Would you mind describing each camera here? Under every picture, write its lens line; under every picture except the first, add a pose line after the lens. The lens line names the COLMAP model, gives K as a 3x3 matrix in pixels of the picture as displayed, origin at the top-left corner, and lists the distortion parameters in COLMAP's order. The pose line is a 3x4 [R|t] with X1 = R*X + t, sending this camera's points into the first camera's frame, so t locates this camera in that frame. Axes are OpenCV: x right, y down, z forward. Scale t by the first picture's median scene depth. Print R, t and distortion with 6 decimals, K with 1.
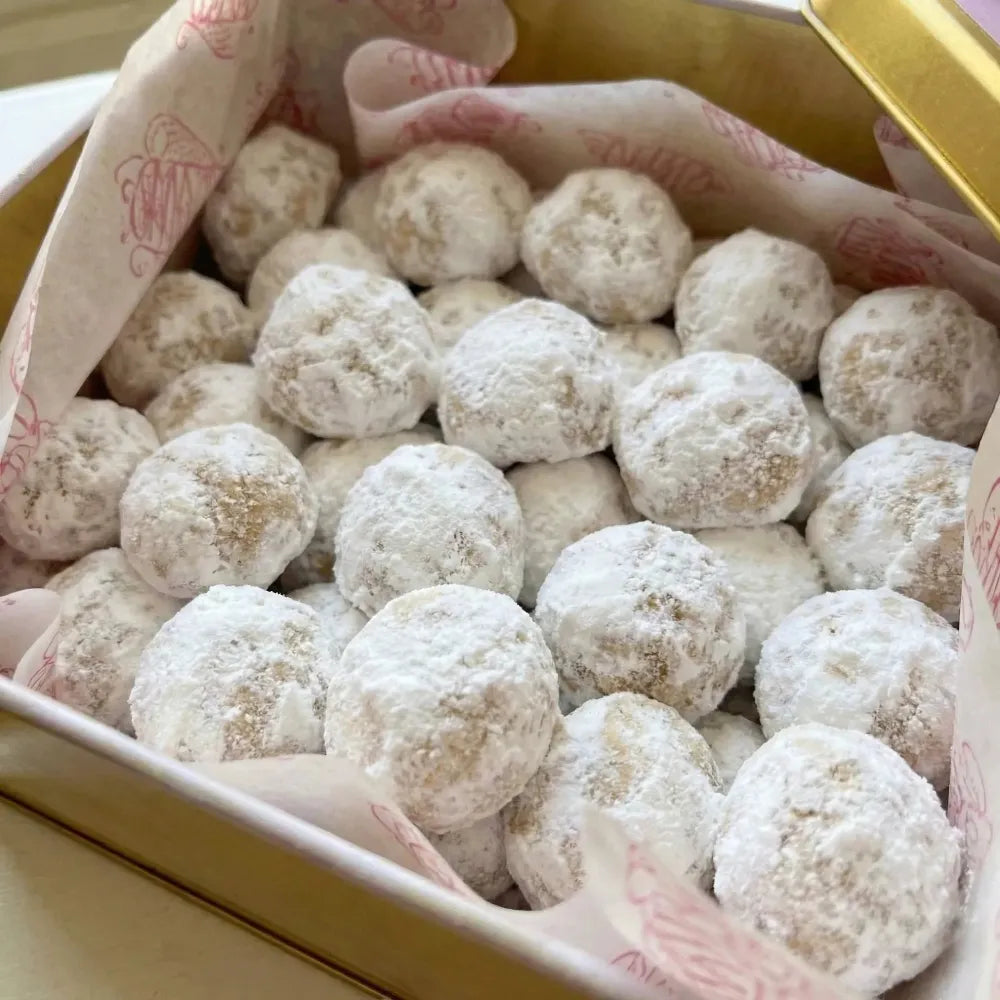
lens RADIAL K [[913.1, 0, 500.0], [0, 913.1, 500.0], [0, 0, 1]] dist [-0.103564, -0.002721]
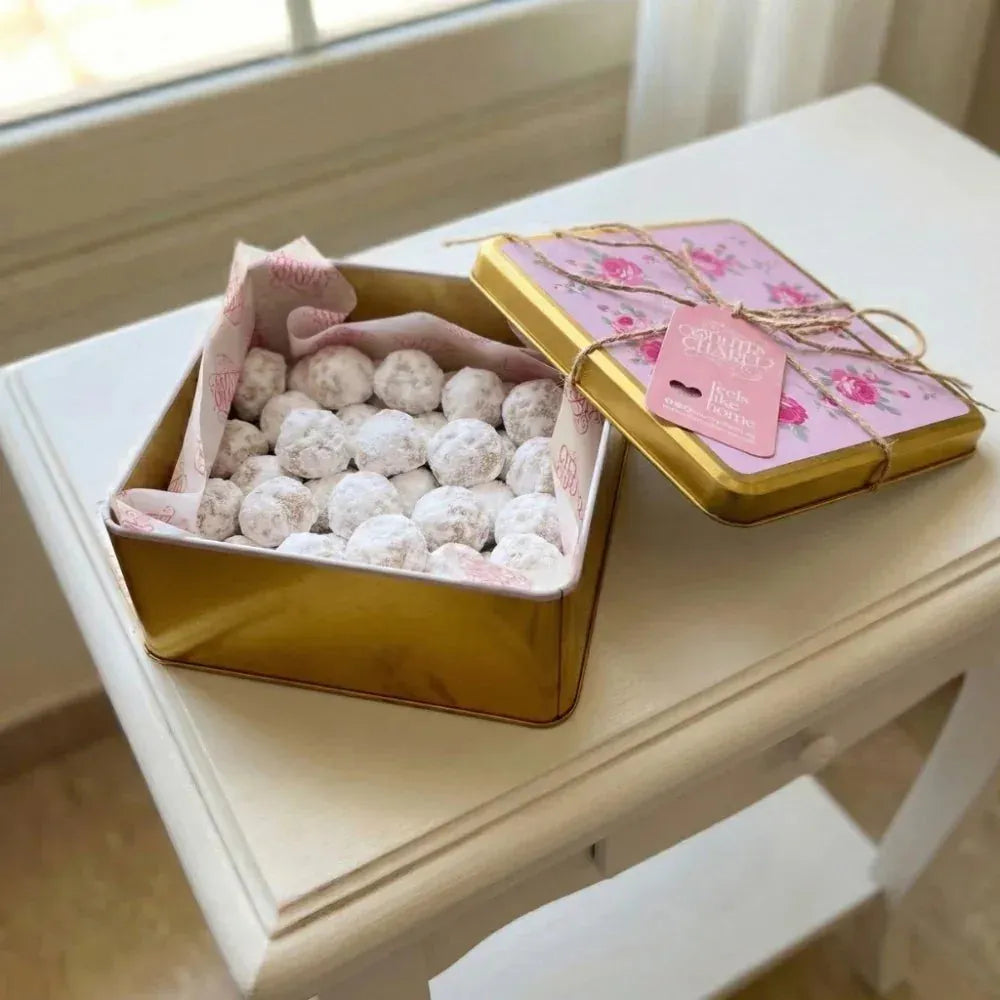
lens RADIAL K [[1230.6, 0, 500.0], [0, 1230.6, 500.0], [0, 0, 1]] dist [-0.005575, -0.003752]
pose [[0.964070, -0.168982, 0.204974, -0.390122], [0.188442, 0.978876, -0.079321, 0.343508], [-0.187240, 0.115096, 0.975548, -2.298309]]
